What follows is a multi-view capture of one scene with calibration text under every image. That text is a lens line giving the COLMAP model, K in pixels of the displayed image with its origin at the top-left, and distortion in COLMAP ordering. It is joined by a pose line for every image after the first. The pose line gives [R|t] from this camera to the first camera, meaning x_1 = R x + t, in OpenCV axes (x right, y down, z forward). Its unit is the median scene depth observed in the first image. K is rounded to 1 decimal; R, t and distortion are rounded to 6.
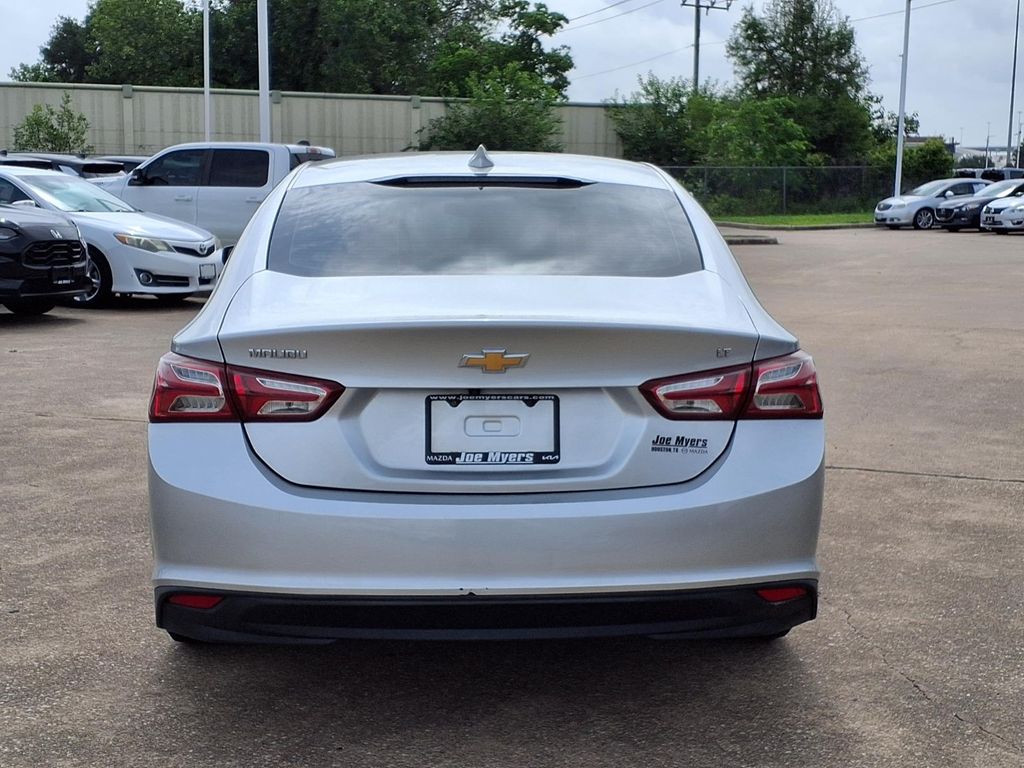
lens RADIAL K [[1469.3, 0, 512.0], [0, 1469.3, 384.0], [0, 0, 1]] dist [0.244160, -0.806340]
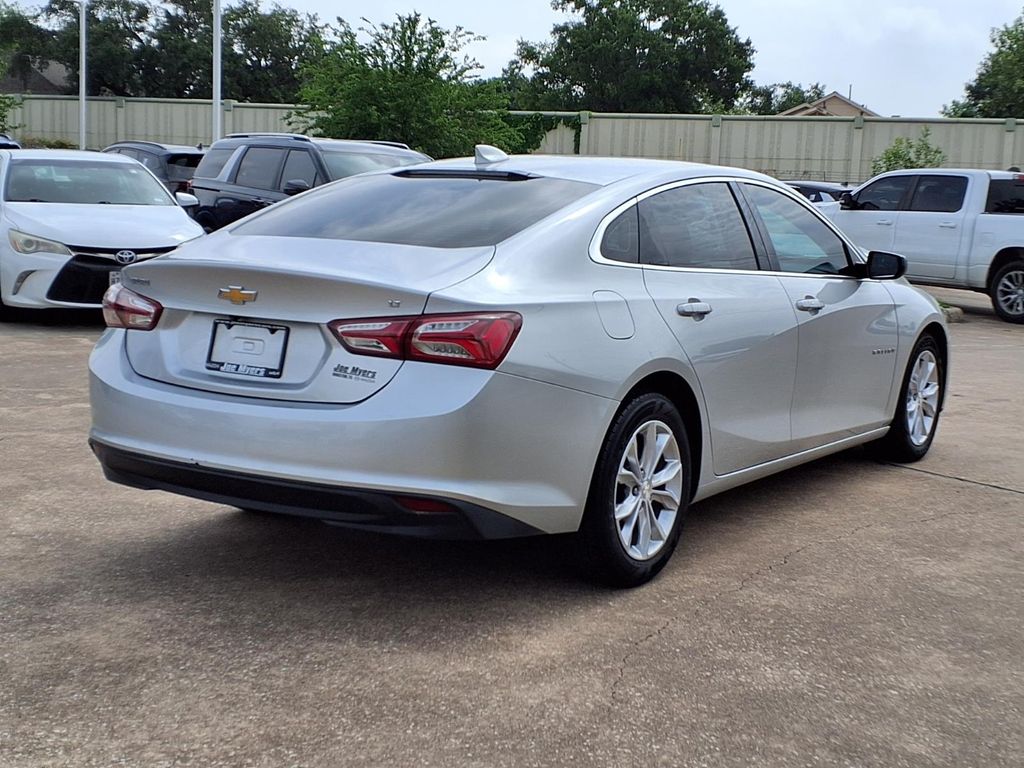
lens RADIAL K [[1469.3, 0, 512.0], [0, 1469.3, 384.0], [0, 0, 1]] dist [0.244160, -0.806340]
pose [[0.796048, 0.095908, -0.597586, 0.945599], [-0.110838, 0.993768, 0.011843, 0.019680], [0.594998, 0.056808, 0.801717, 0.066406]]
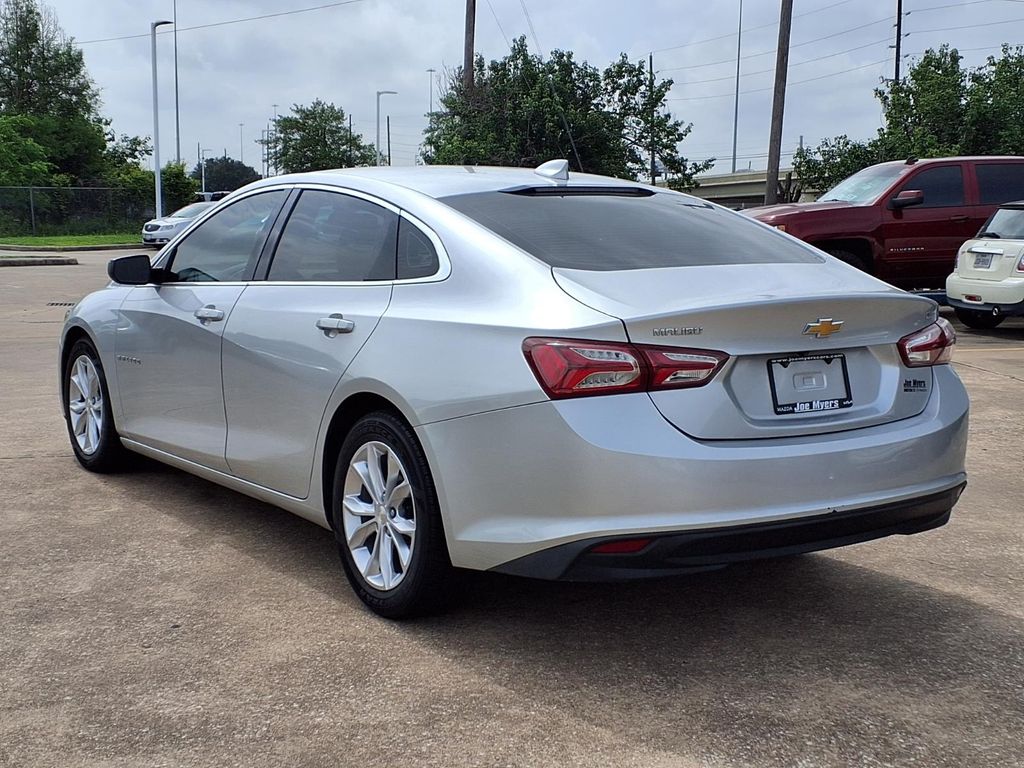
lens RADIAL K [[1469.3, 0, 512.0], [0, 1469.3, 384.0], [0, 0, 1]] dist [0.244160, -0.806340]
pose [[0.854406, -0.066904, 0.515281, -0.851219], [0.074635, 0.997195, 0.005720, 0.004749], [-0.514218, 0.033571, 0.857002, 0.042572]]
